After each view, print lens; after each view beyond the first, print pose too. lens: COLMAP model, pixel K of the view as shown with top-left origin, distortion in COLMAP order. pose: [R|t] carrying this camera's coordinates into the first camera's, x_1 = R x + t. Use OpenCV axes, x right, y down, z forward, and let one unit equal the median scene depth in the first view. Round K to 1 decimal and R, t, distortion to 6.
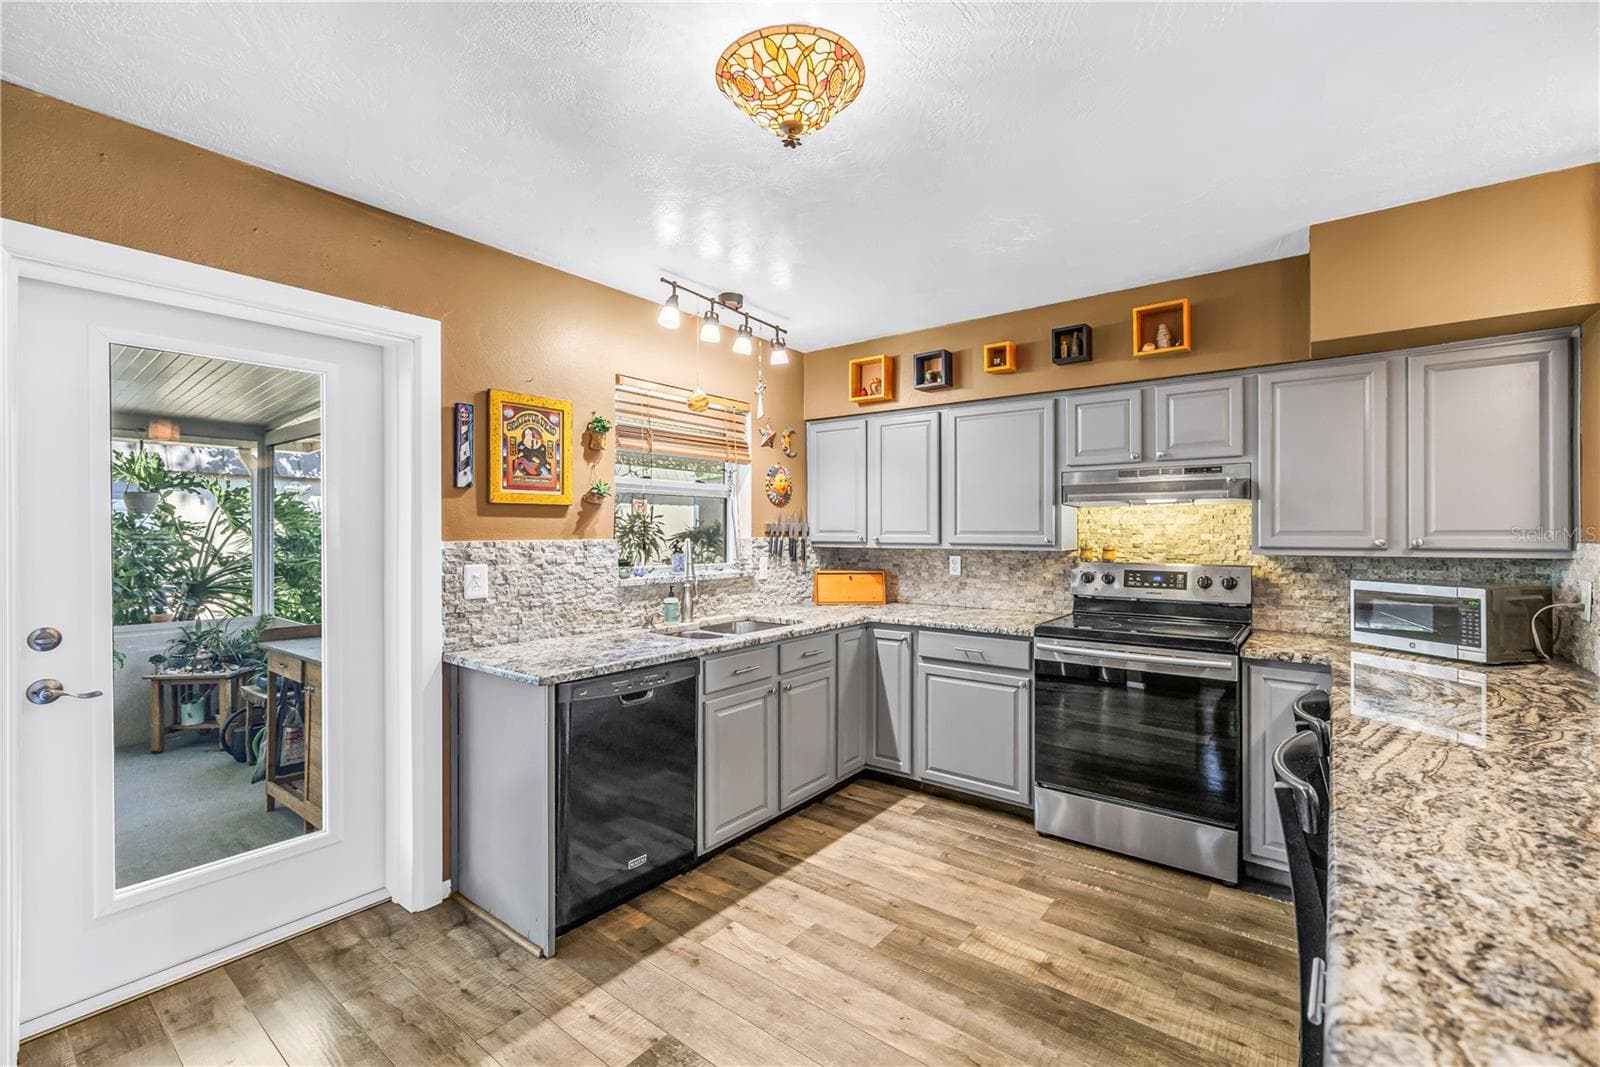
lens RADIAL K [[676.6, 0, 798.0], [0, 676.6, 529.7], [0, 0, 1]] dist [-0.002669, 0.001640]
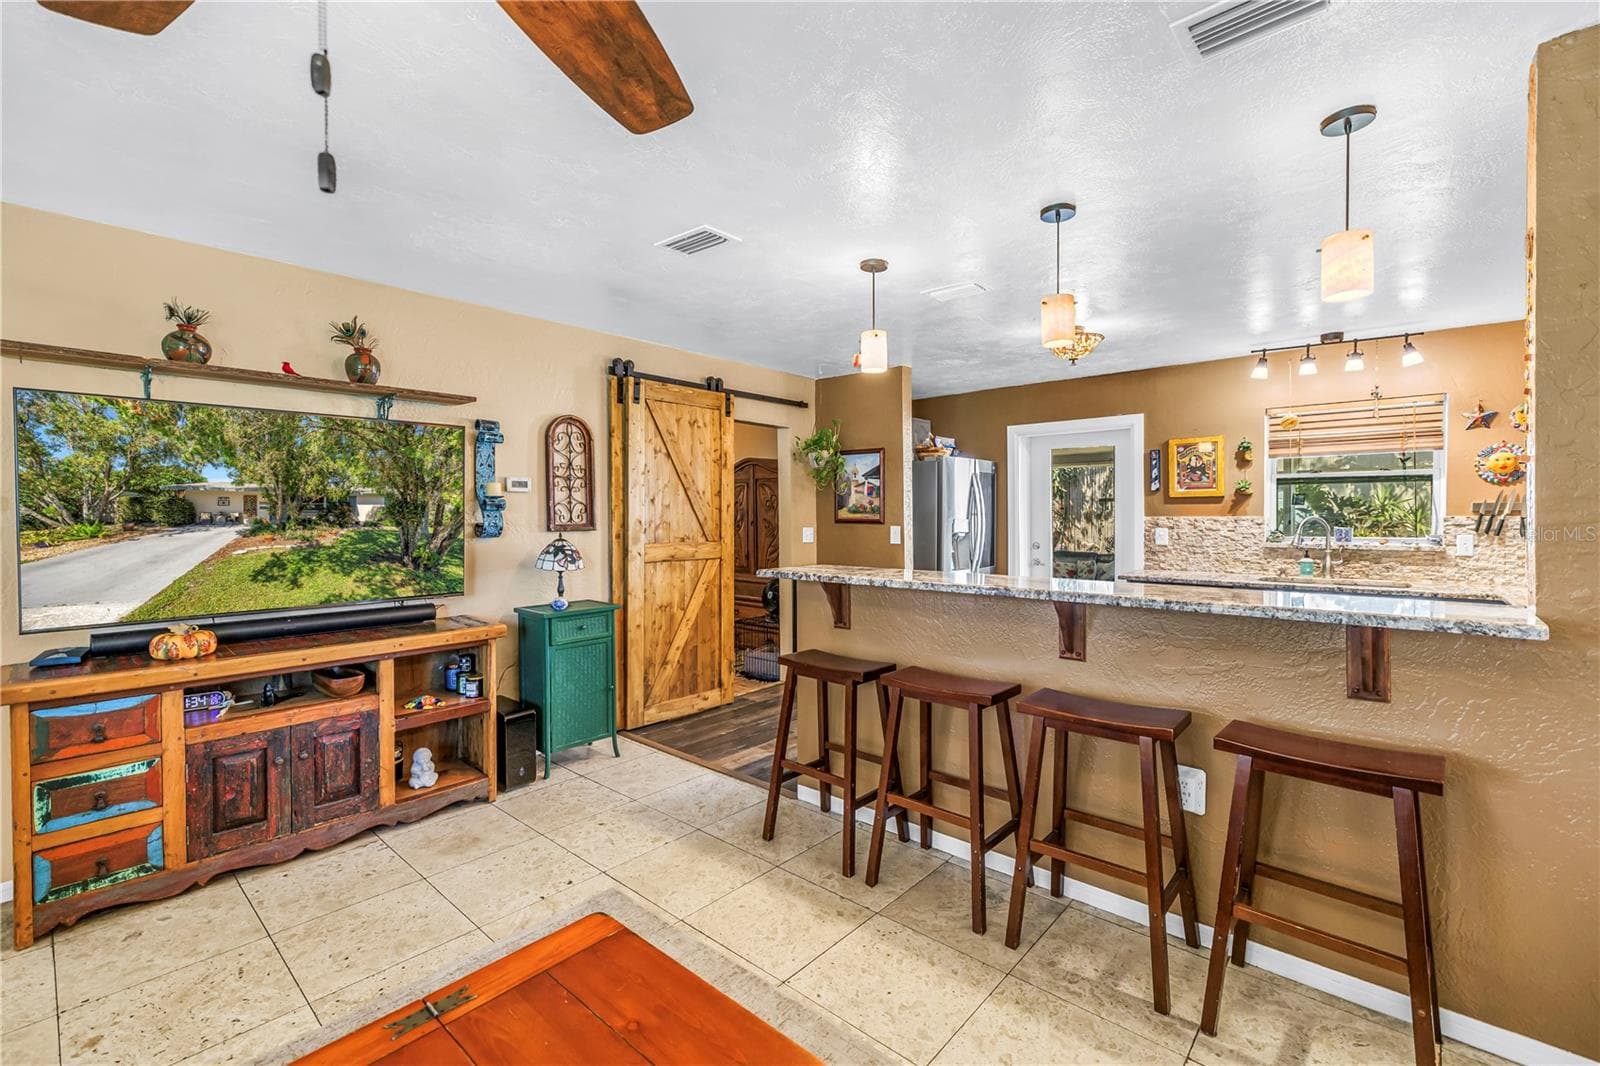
lens RADIAL K [[676.6, 0, 795.5], [0, 676.6, 513.6], [0, 0, 1]] dist [-0.002669, 0.001640]
pose [[-0.058952, 0.002577, -0.998257, 1.473066], [0.009970, 0.999948, 0.001993, -0.006883], [0.998211, -0.009835, -0.058975, 0.026265]]
